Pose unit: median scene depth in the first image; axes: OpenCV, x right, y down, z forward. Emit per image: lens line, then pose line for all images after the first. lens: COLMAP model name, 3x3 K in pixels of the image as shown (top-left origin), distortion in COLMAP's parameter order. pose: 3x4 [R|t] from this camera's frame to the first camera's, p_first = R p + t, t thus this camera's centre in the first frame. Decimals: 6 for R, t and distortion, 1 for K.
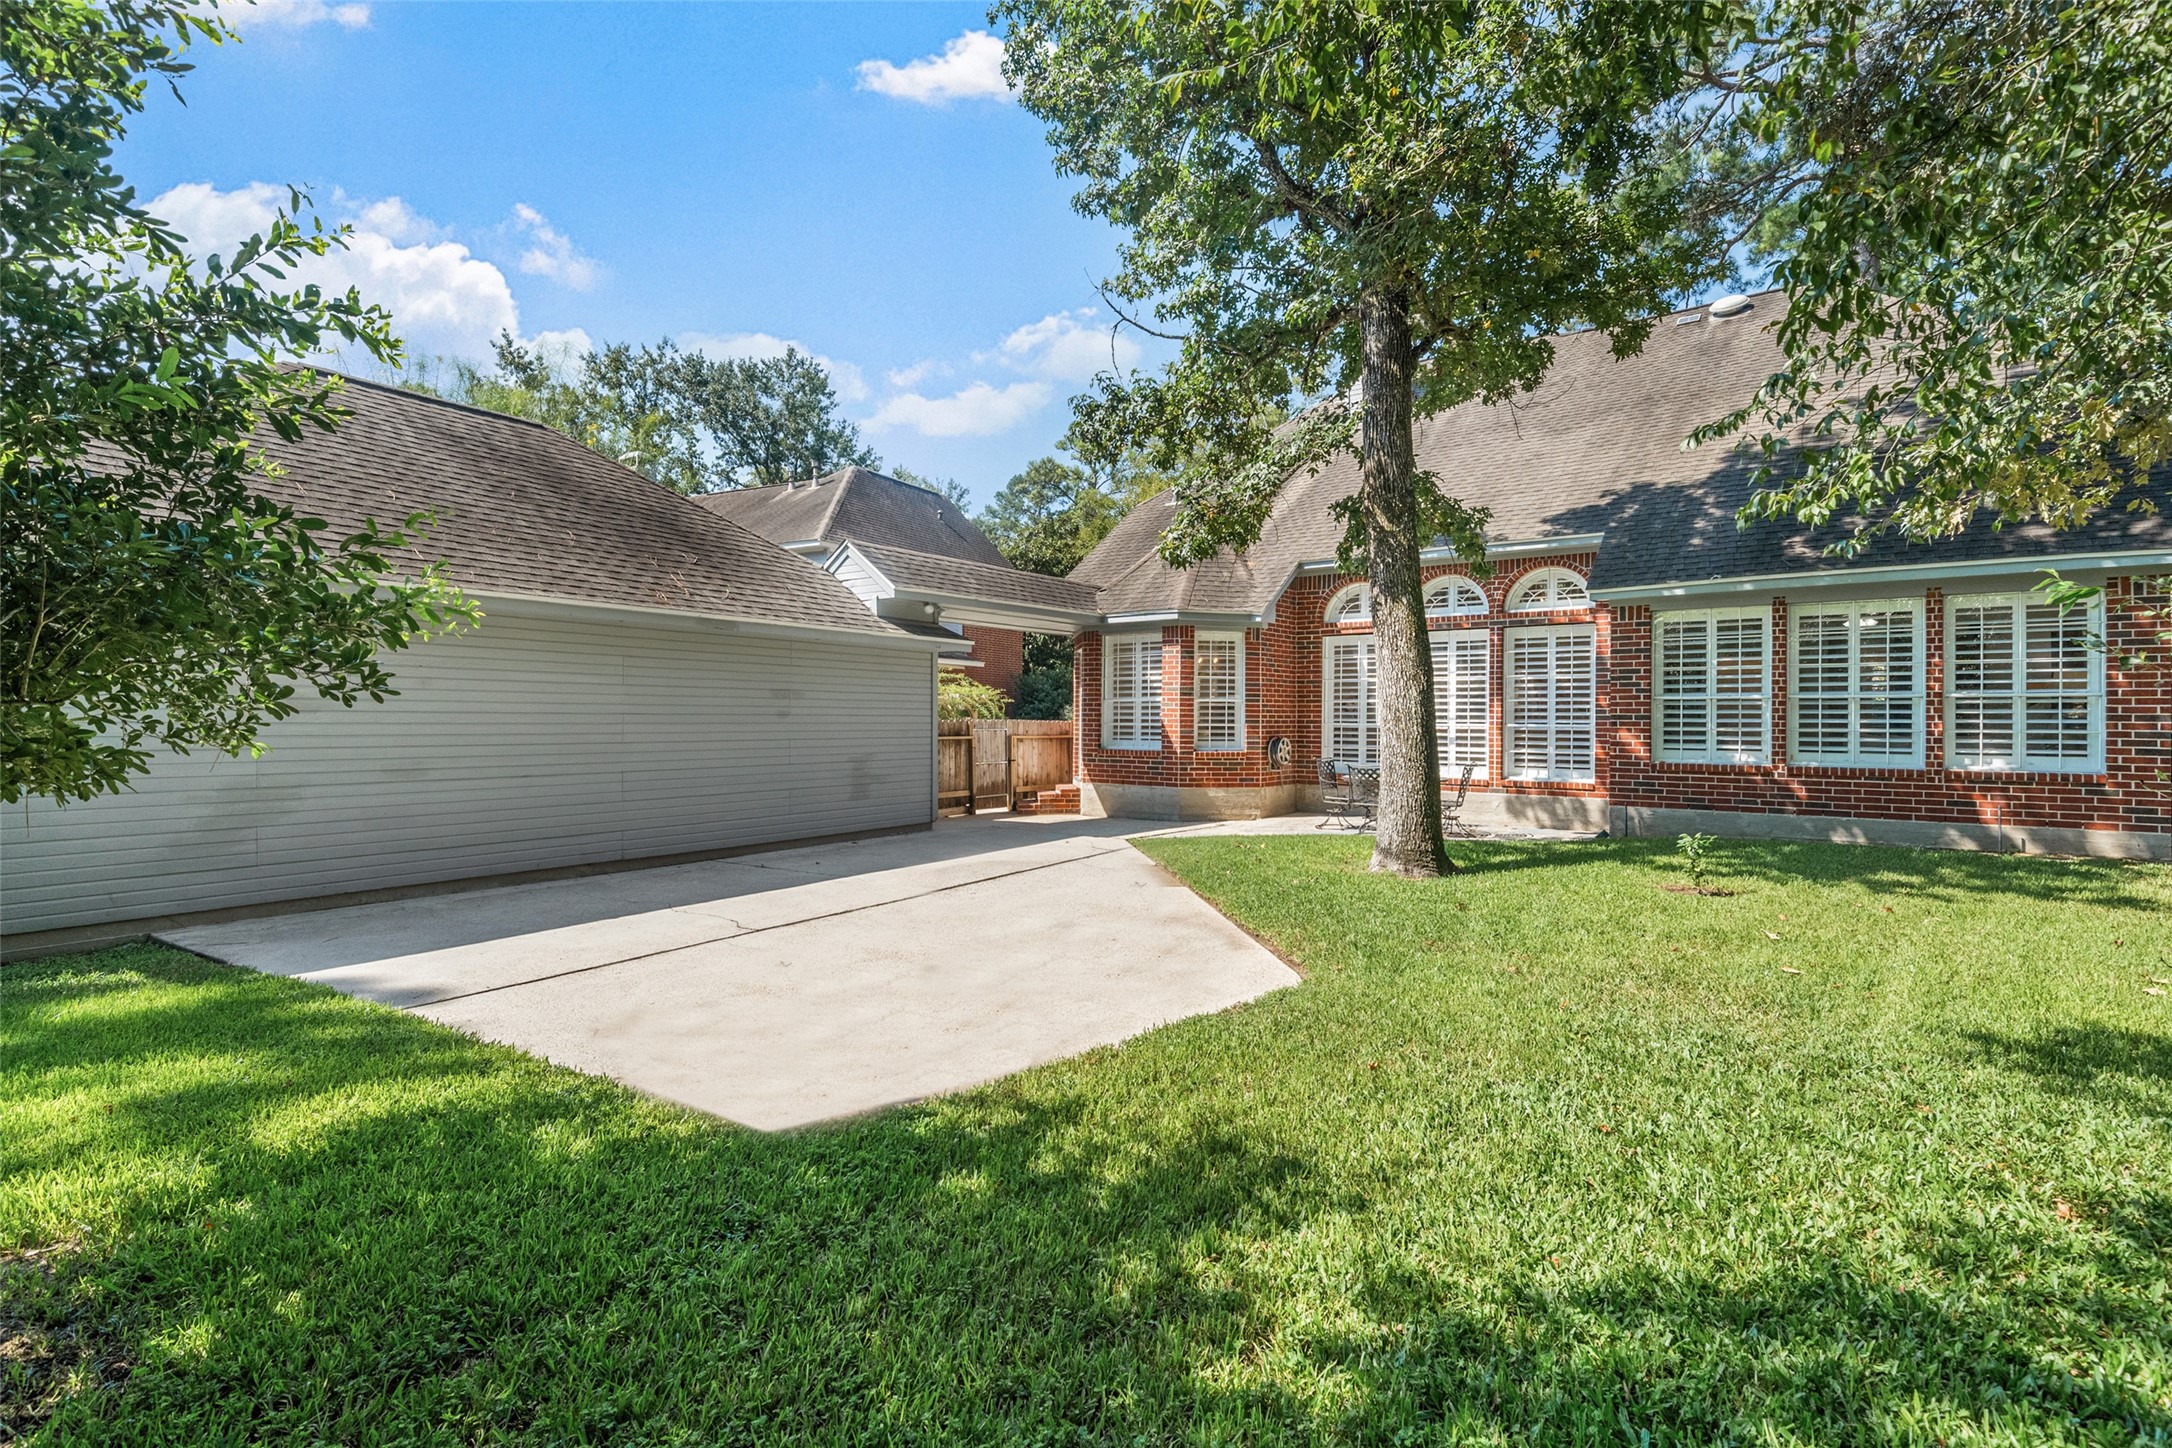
lens RADIAL K [[1027.9, 0, 1088.0], [0, 1027.9, 724.7], [0, 0, 1]] dist [-0.003345, -0.000567]
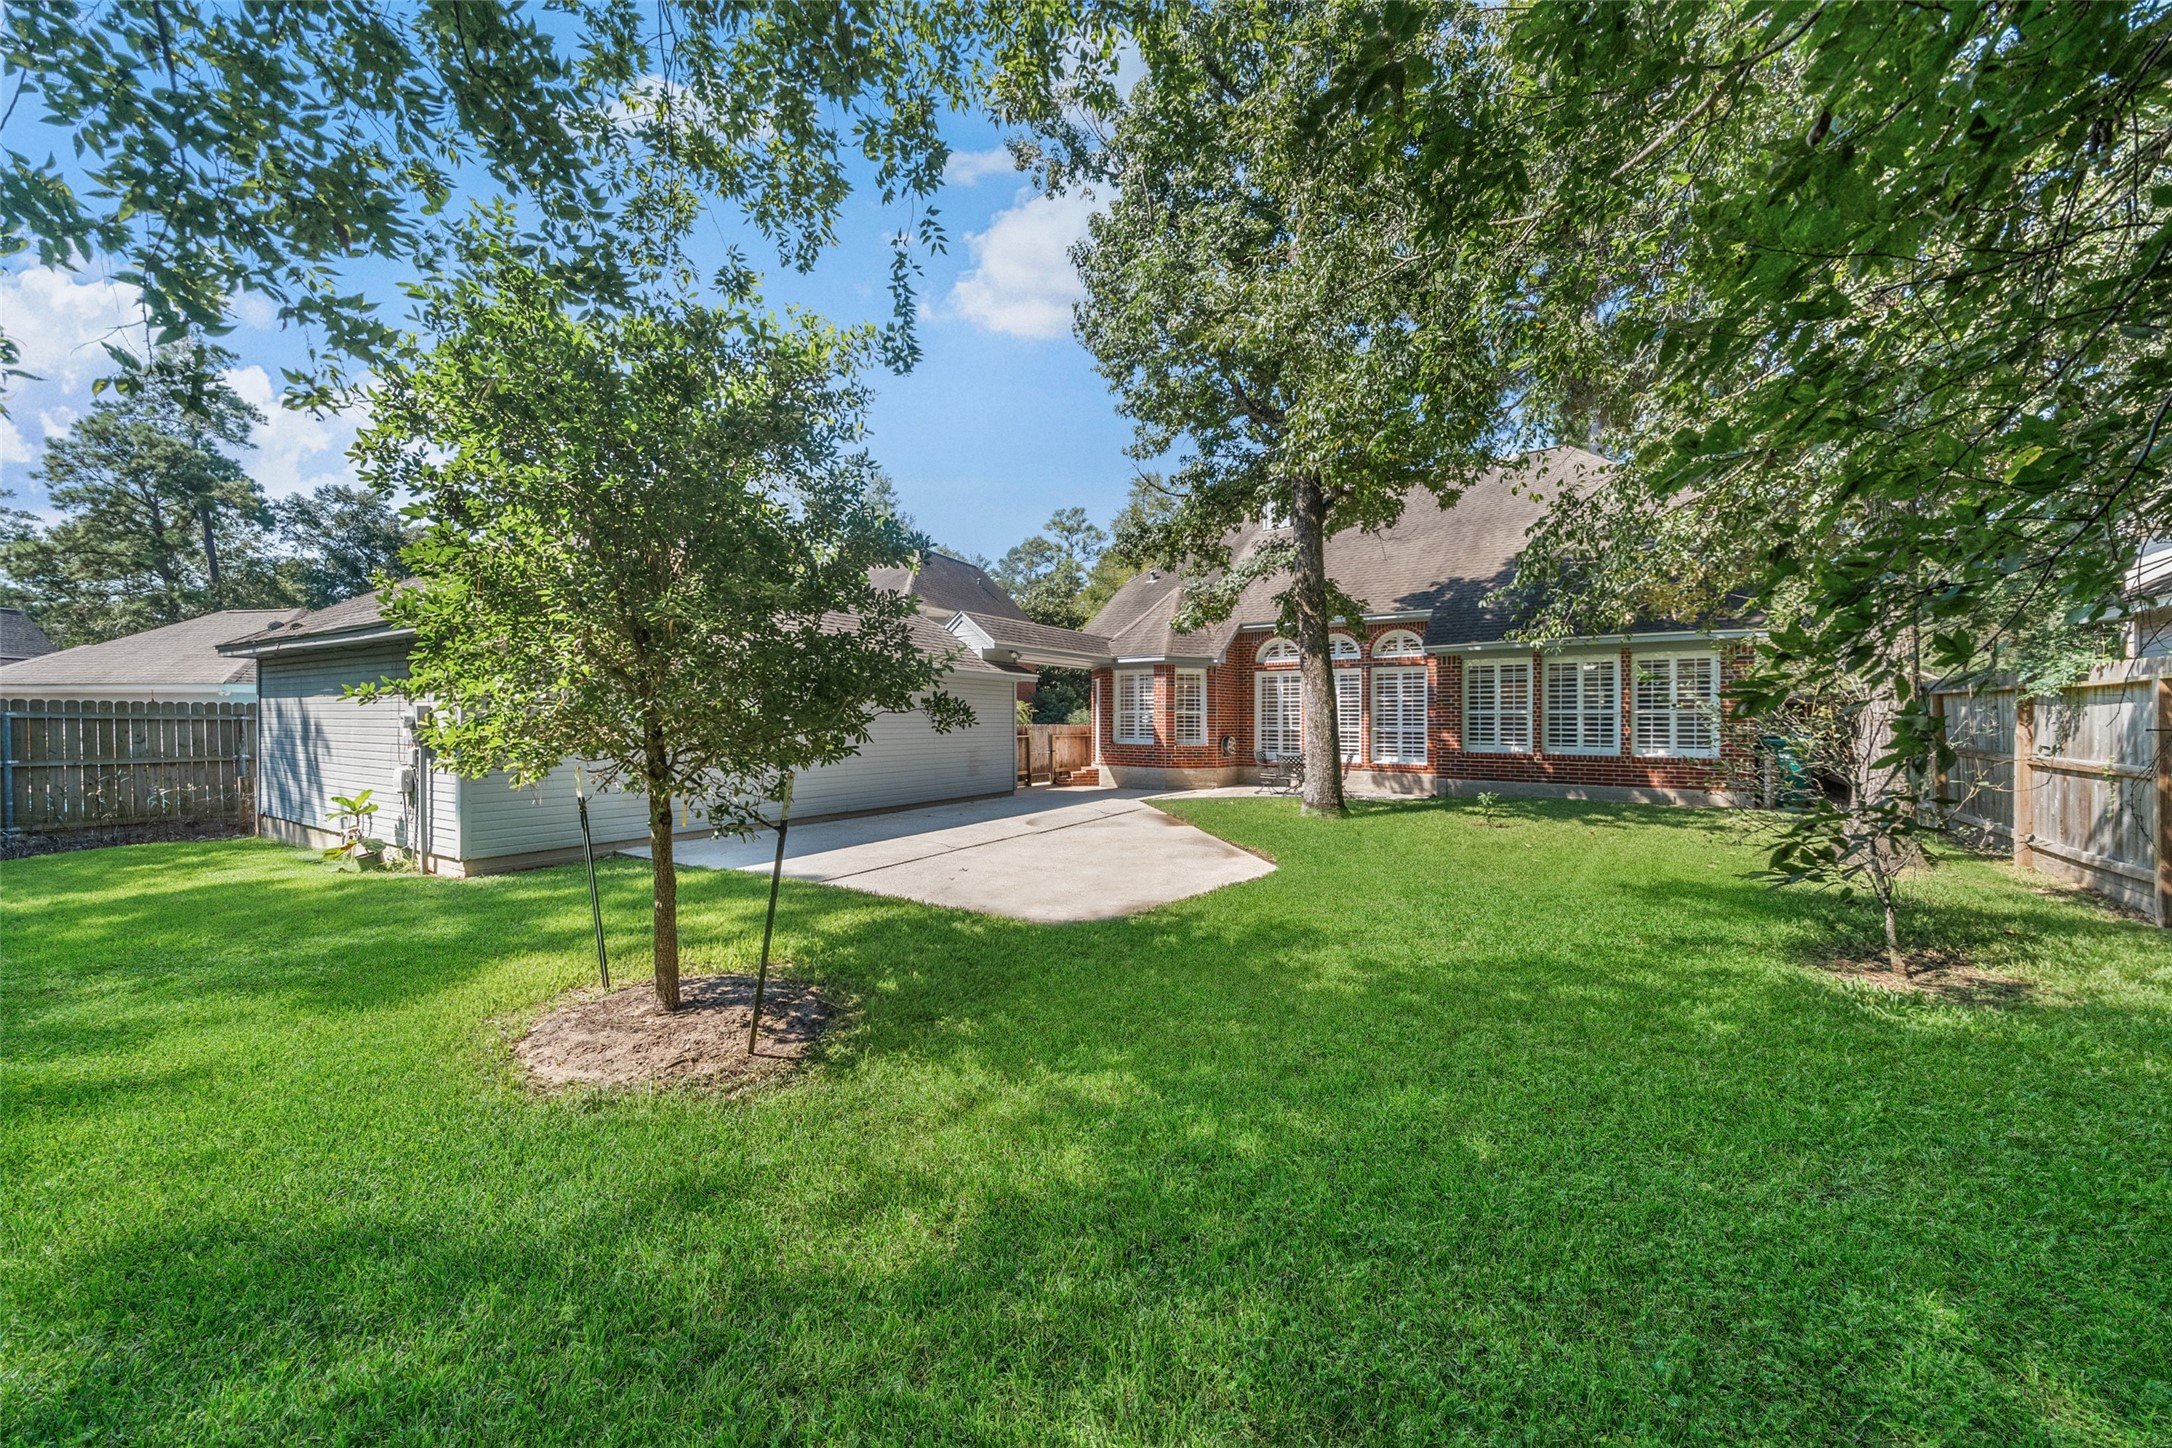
lens RADIAL K [[746.1, 0, 1087.2], [0, 746.1, 722.3], [0, 0, 1]] dist [-0.009011, 0.000774]
pose [[0.999234, 0.001126, 0.039127, -0.104271], [-0.000962, 0.999991, -0.004210, -0.005498], [-0.039131, 0.004169, 0.999225, -0.179546]]
